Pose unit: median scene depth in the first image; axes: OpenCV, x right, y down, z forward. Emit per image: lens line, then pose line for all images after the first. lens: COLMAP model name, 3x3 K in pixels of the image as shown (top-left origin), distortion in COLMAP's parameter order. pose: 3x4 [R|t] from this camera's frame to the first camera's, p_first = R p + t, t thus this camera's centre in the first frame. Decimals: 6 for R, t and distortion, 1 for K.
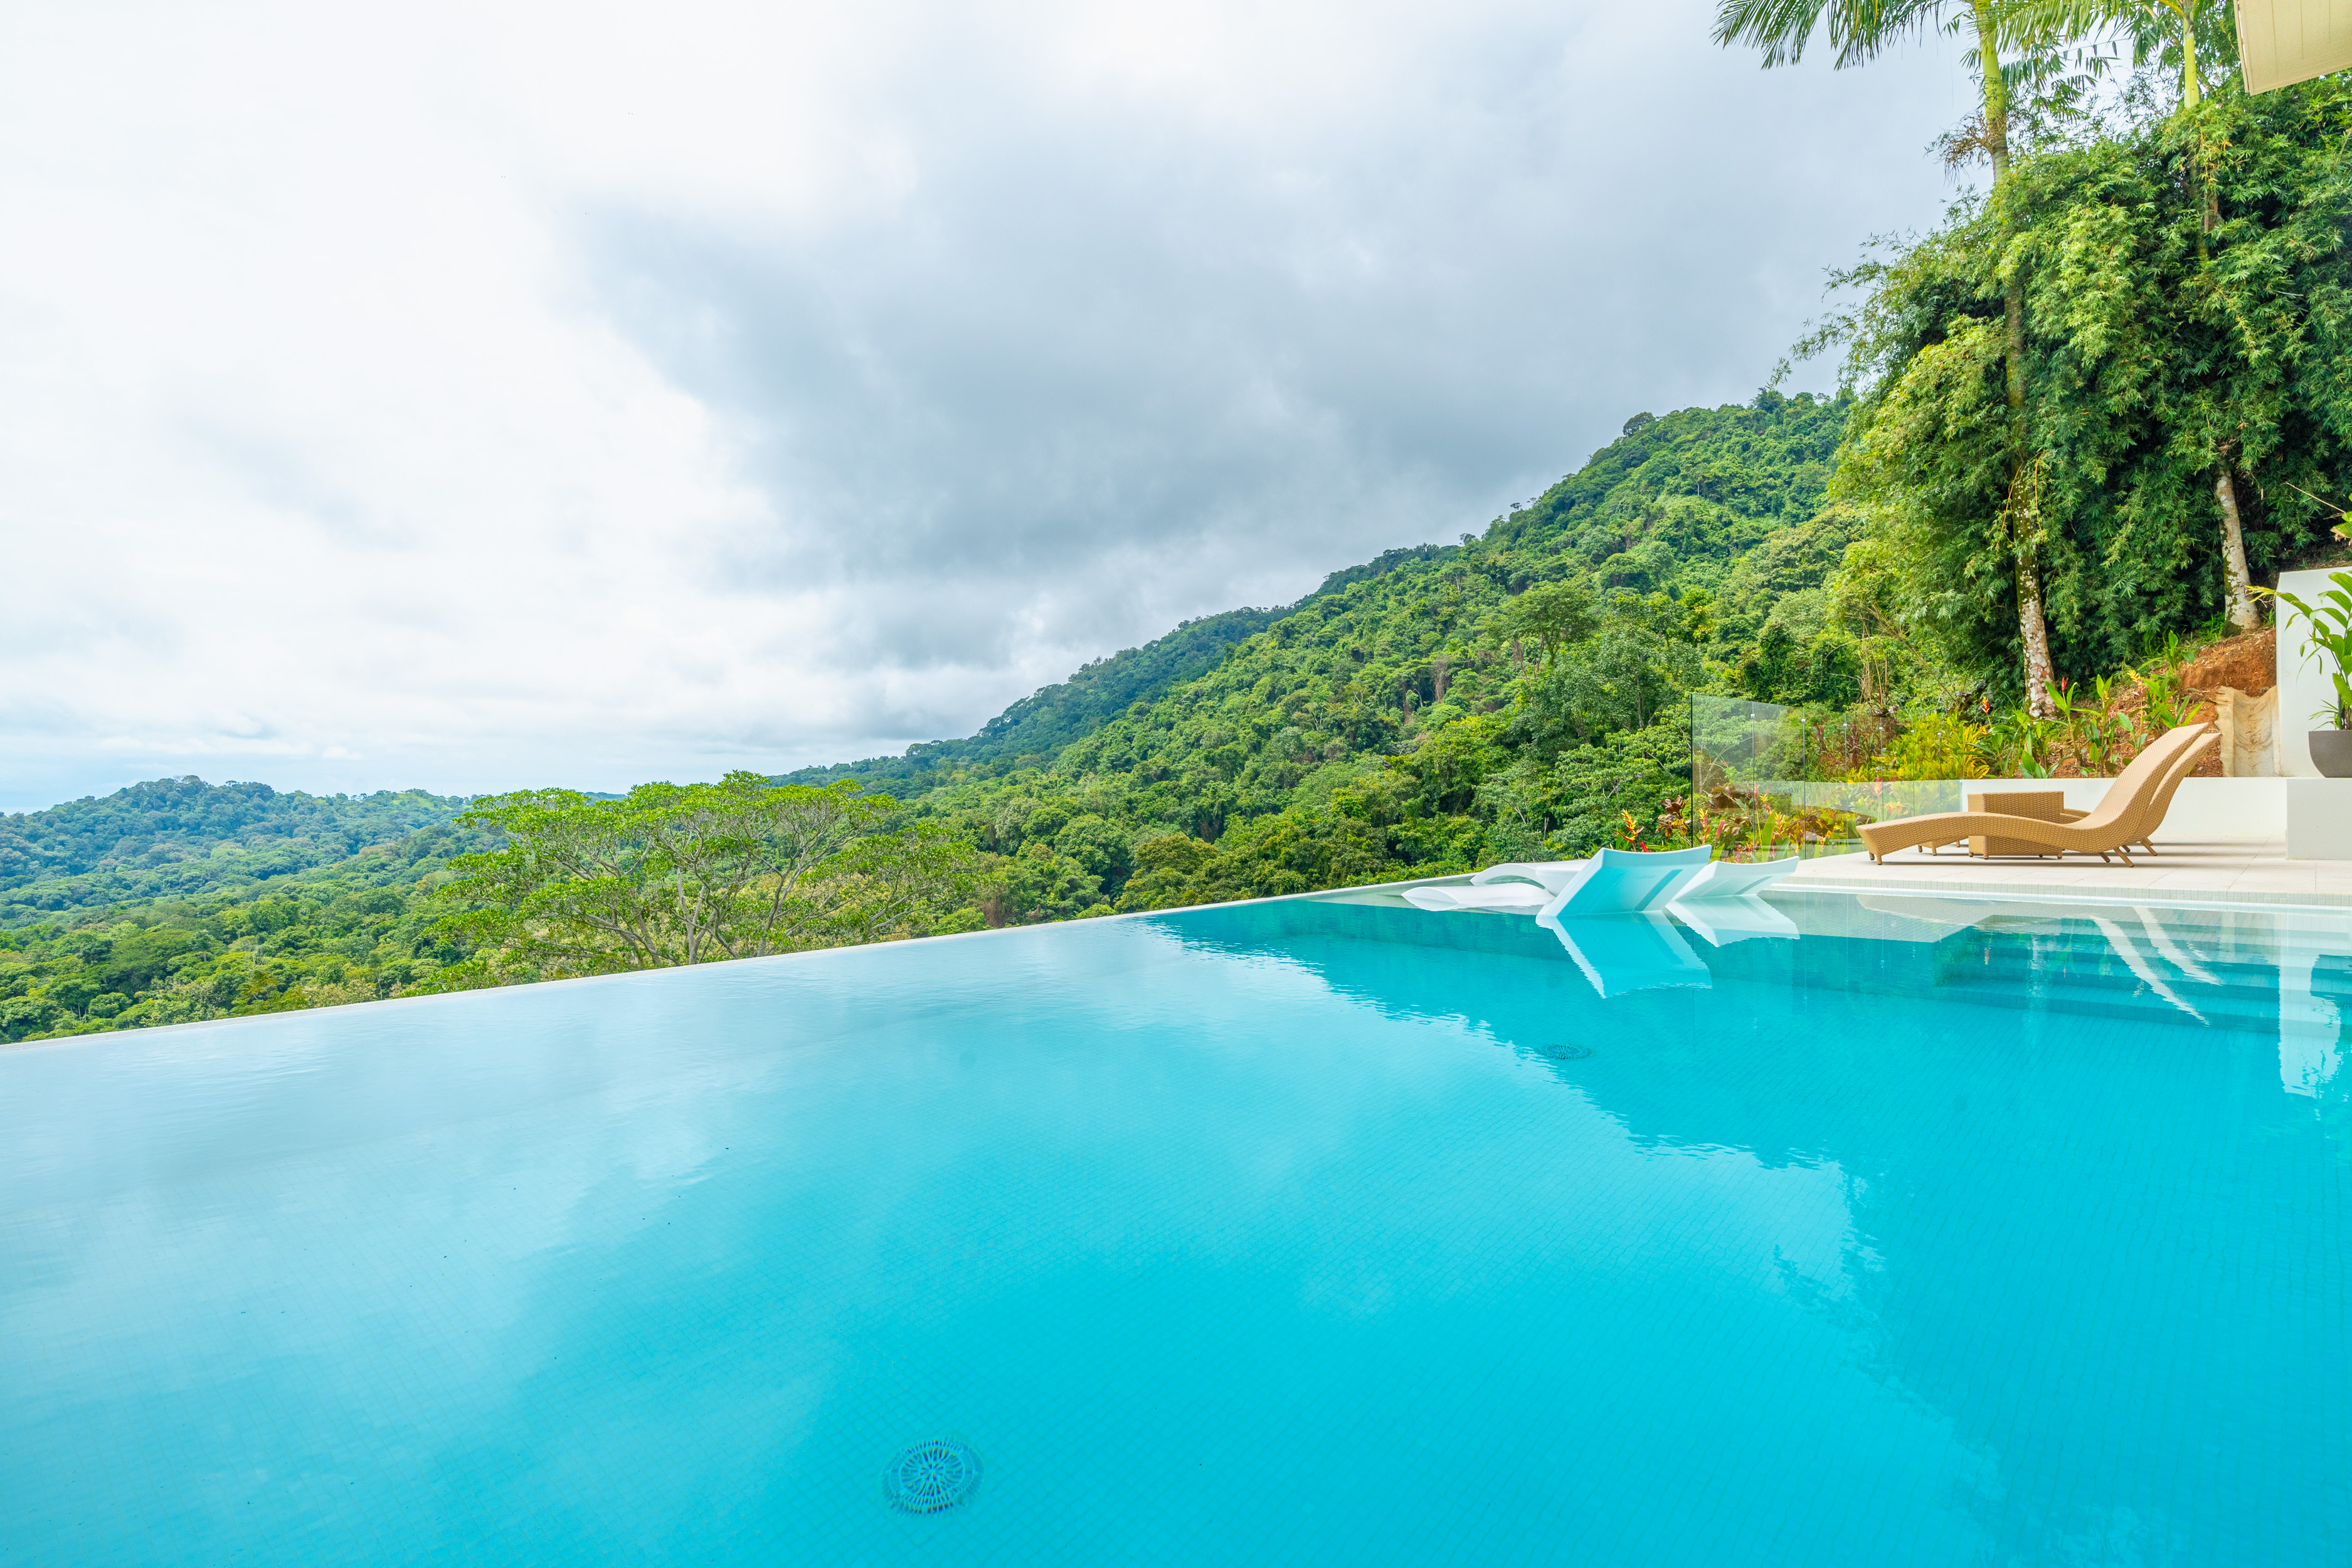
lens RADIAL K [[1294.1, 0, 1176.0], [0, 1294.1, 784.0], [0, 0, 1]] dist [0.003543, 0.000329]
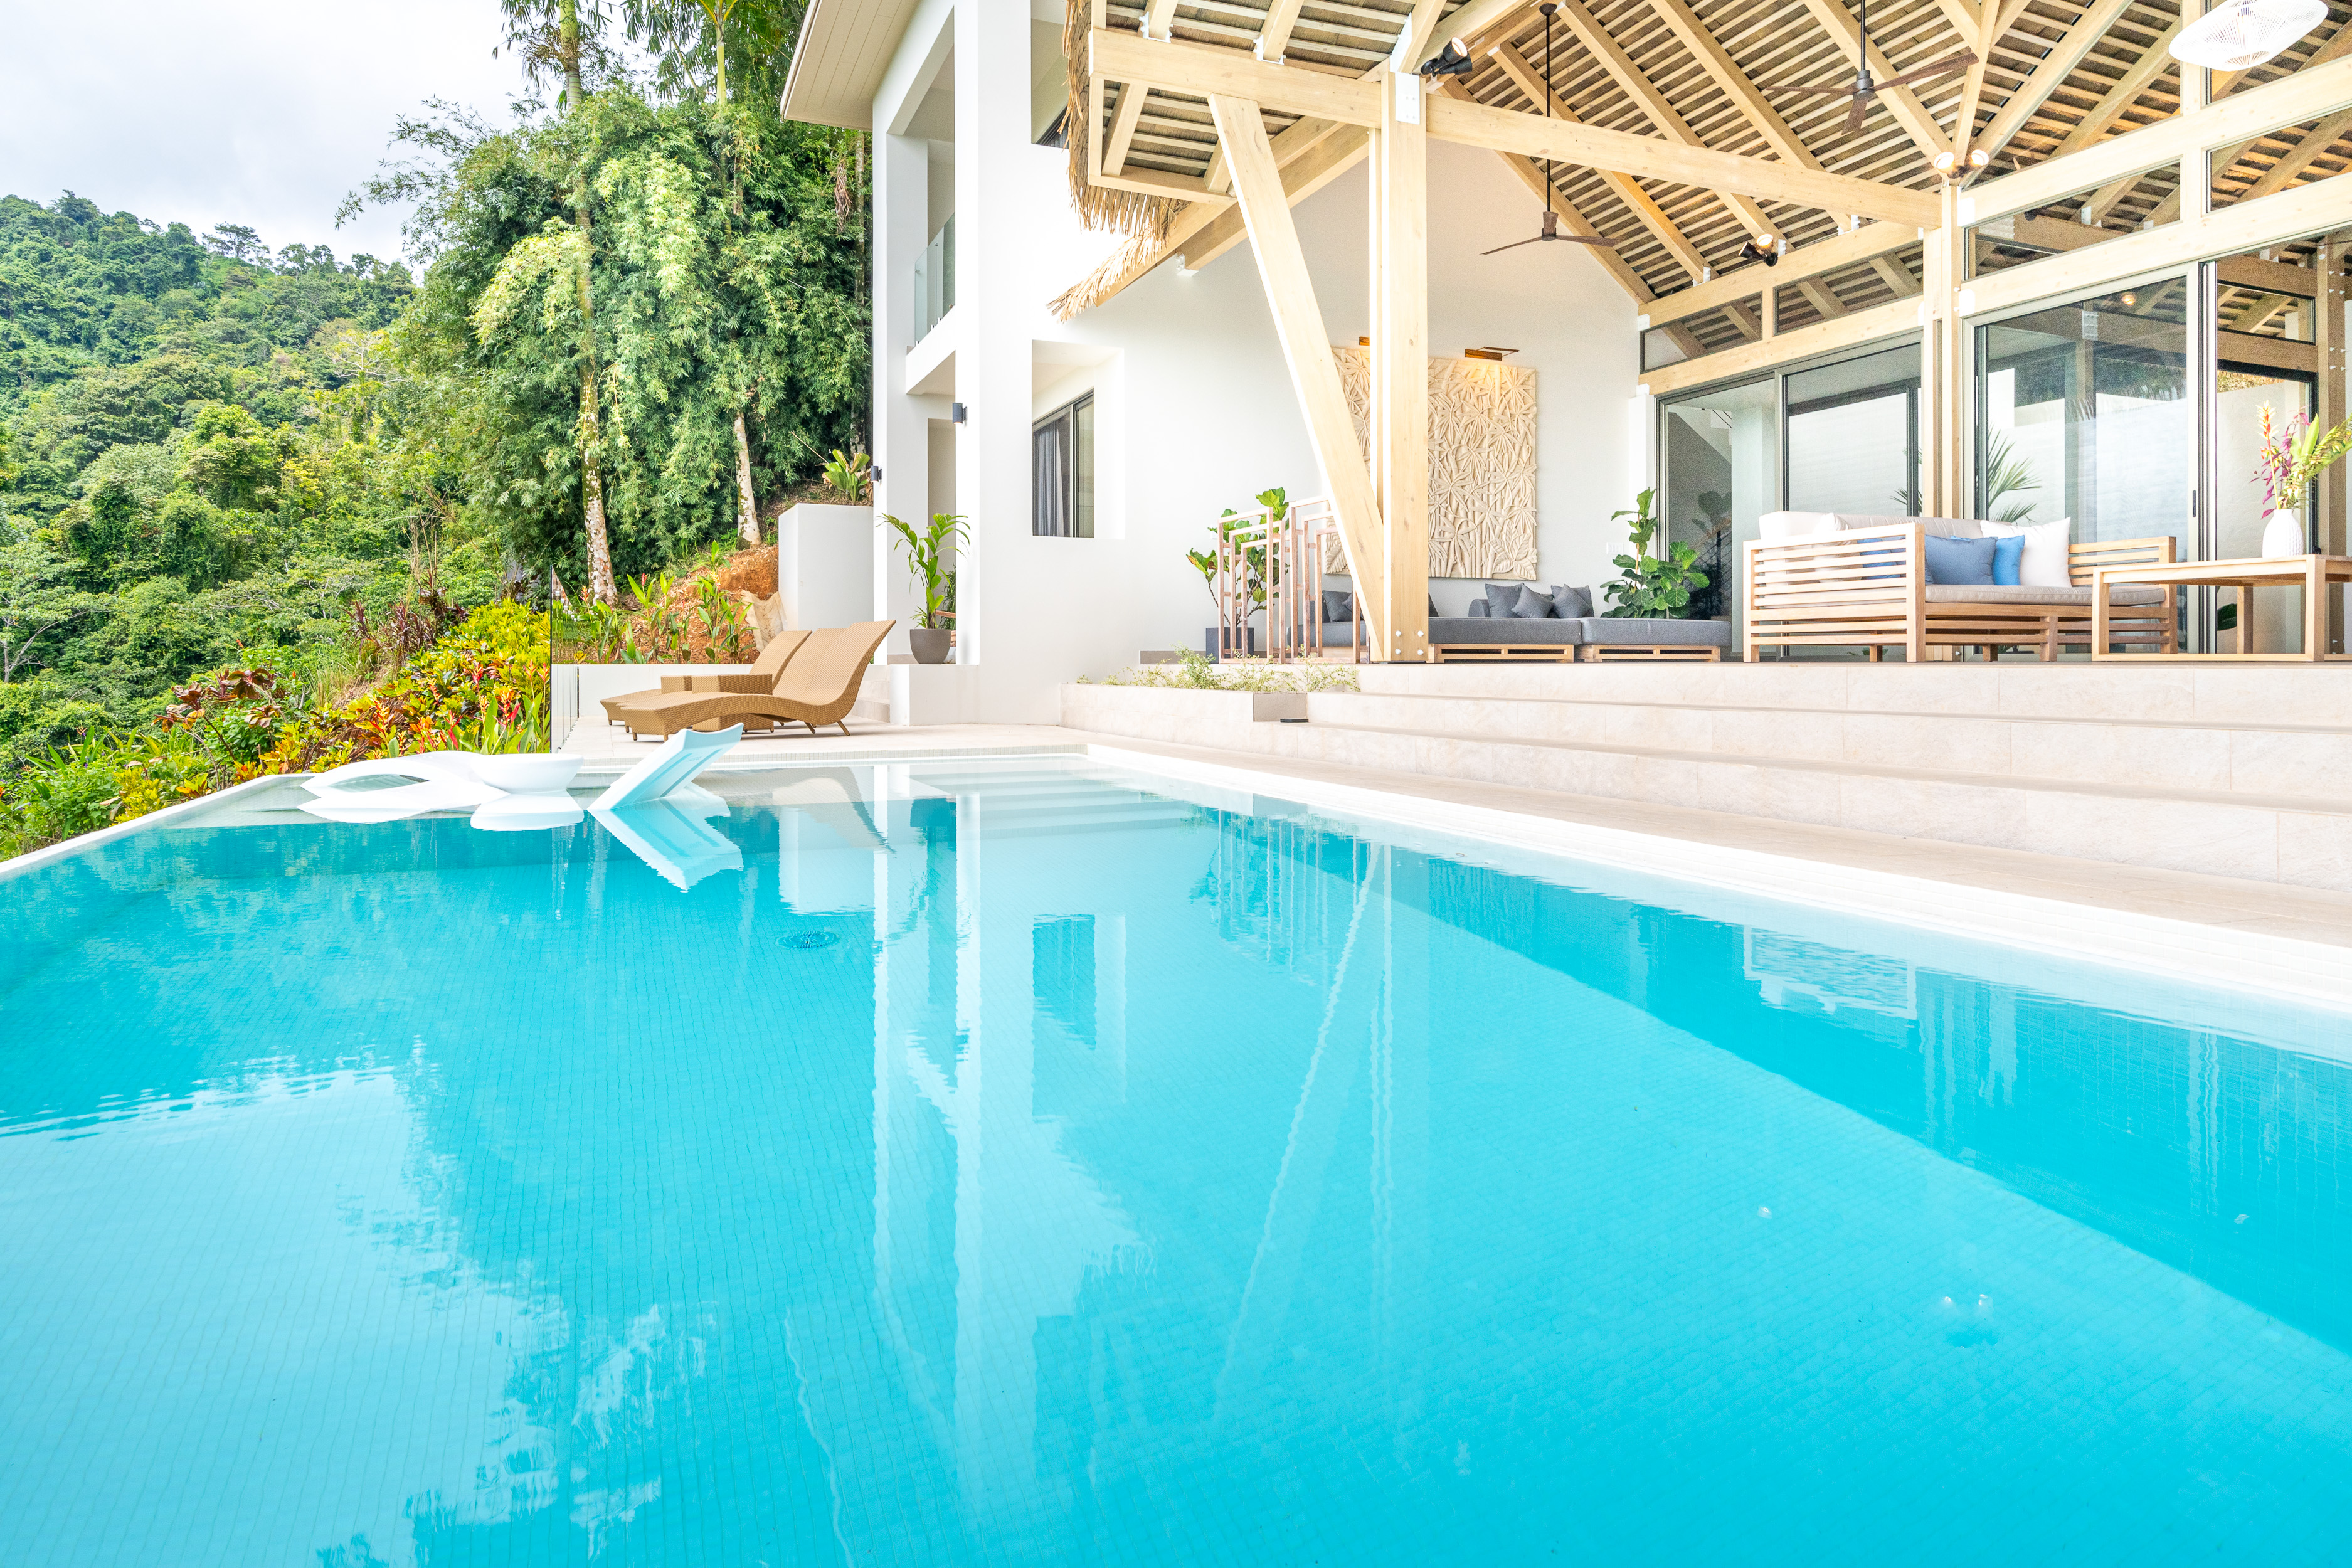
lens RADIAL K [[1323.1, 0, 1176.2], [0, 1323.1, 663.9], [0, 0, 1]] dist [-0.002428, 0.000862]
pose [[0.426950, 0.010572, 0.904213, -0.128716], [-0.004761, 0.999944, -0.009444, 0.003545], [-0.904263, -0.000273, 0.426977, 0.097370]]
